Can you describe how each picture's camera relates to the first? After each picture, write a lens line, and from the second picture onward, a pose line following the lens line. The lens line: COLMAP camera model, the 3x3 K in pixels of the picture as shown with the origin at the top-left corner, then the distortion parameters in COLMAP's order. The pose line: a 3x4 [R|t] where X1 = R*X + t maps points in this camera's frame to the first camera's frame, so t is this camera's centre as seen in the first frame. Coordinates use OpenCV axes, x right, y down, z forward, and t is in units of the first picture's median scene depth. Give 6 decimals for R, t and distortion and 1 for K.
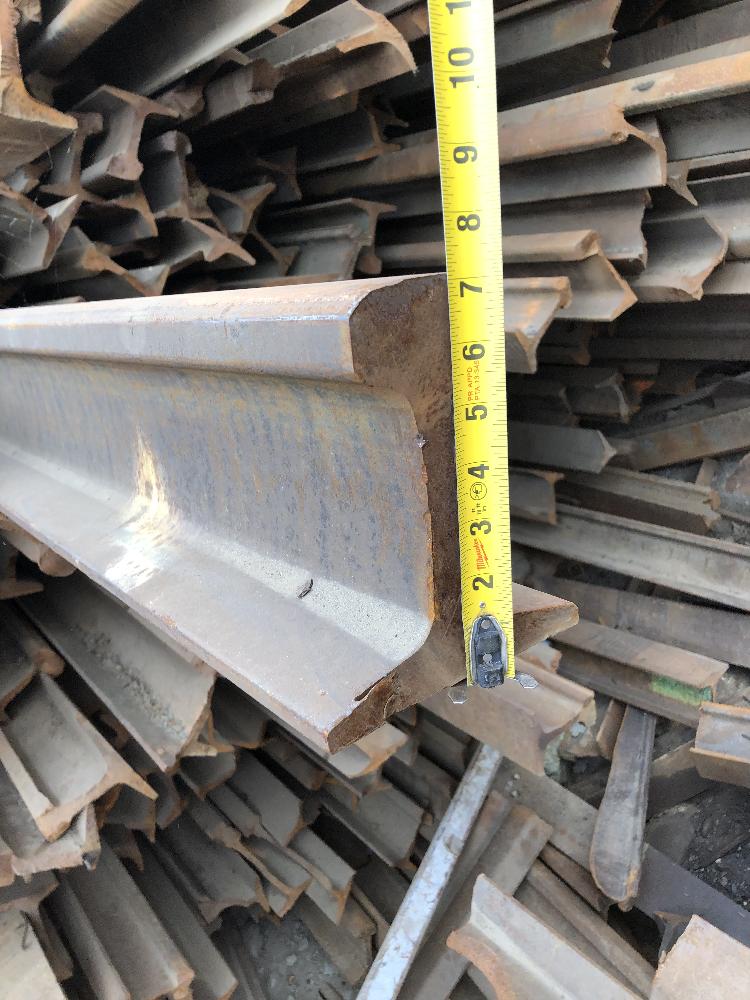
lens RADIAL K [[863.8, 0, 371.6], [0, 863.8, 499.9], [0, 0, 1]] dist [0.011381, 0.009867]
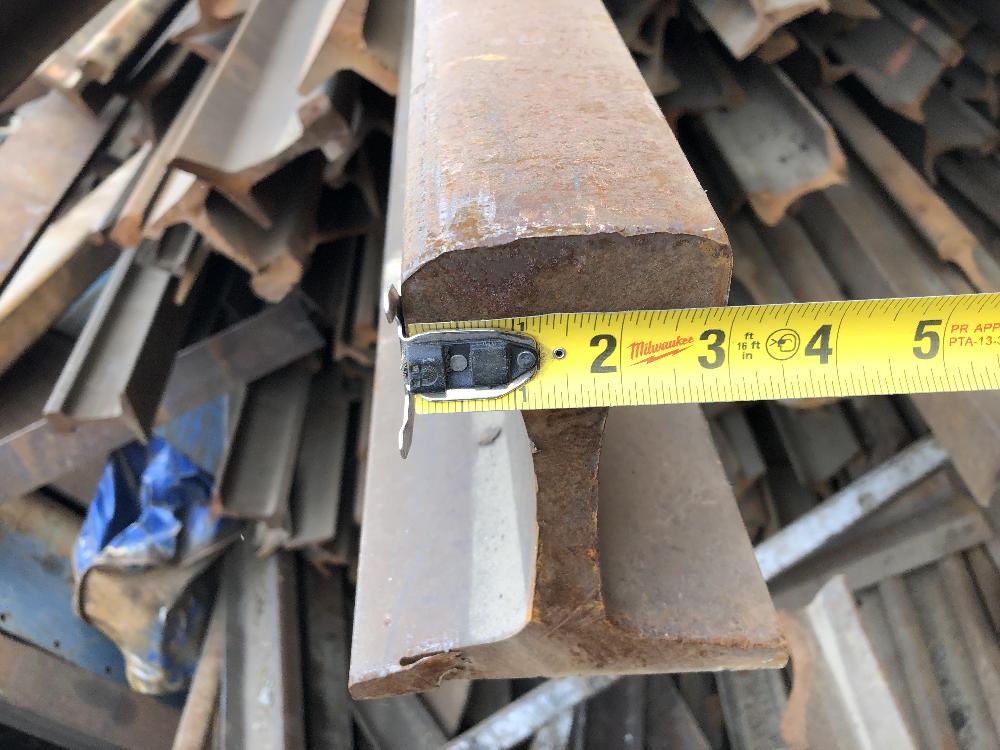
lens RADIAL K [[853.9, 0, 492.3], [0, 853.9, 372.0], [0, 0, 1]] dist [0.037673, -0.069196]
pose [[0.829204, 0.414560, -0.374914, 0.169387], [-0.210555, 0.853014, 0.477530, -0.282409], [0.517772, -0.317030, 0.794610, 0.341459]]
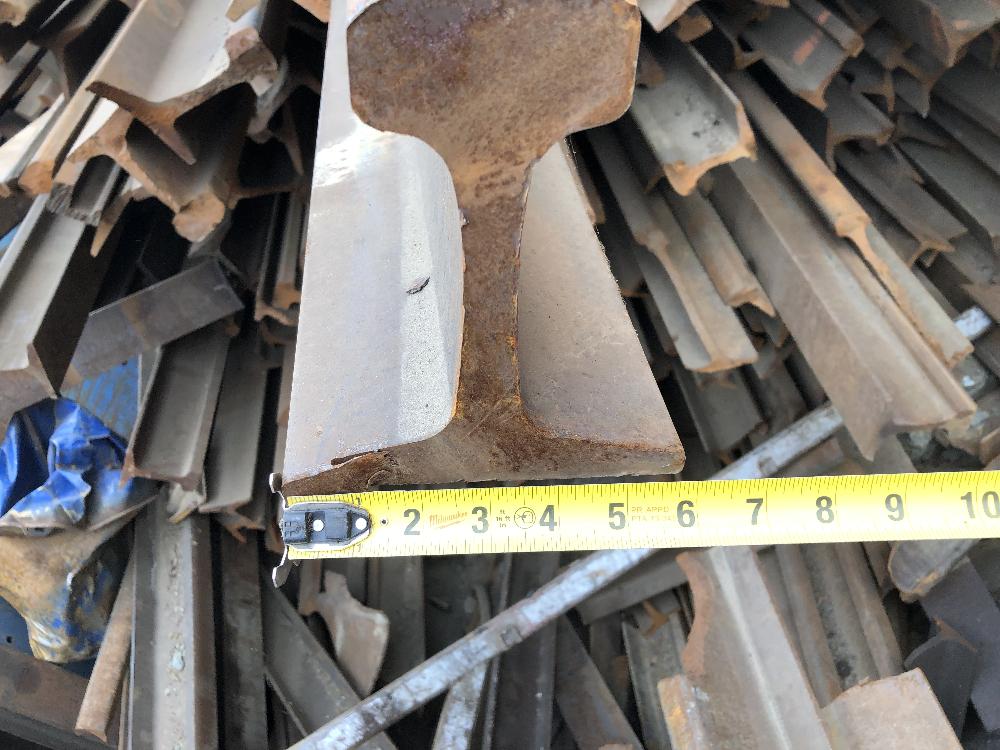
lens RADIAL K [[849.8, 0, 500.0], [0, 849.8, 375.0], [0, 0, 1]] dist [0.003170, 0.010224]
pose [[0.854451, 0.435014, -0.284036, 0.231582], [-0.276247, 0.843443, 0.460750, -0.198233], [0.440001, -0.315224, 0.840852, 0.265824]]
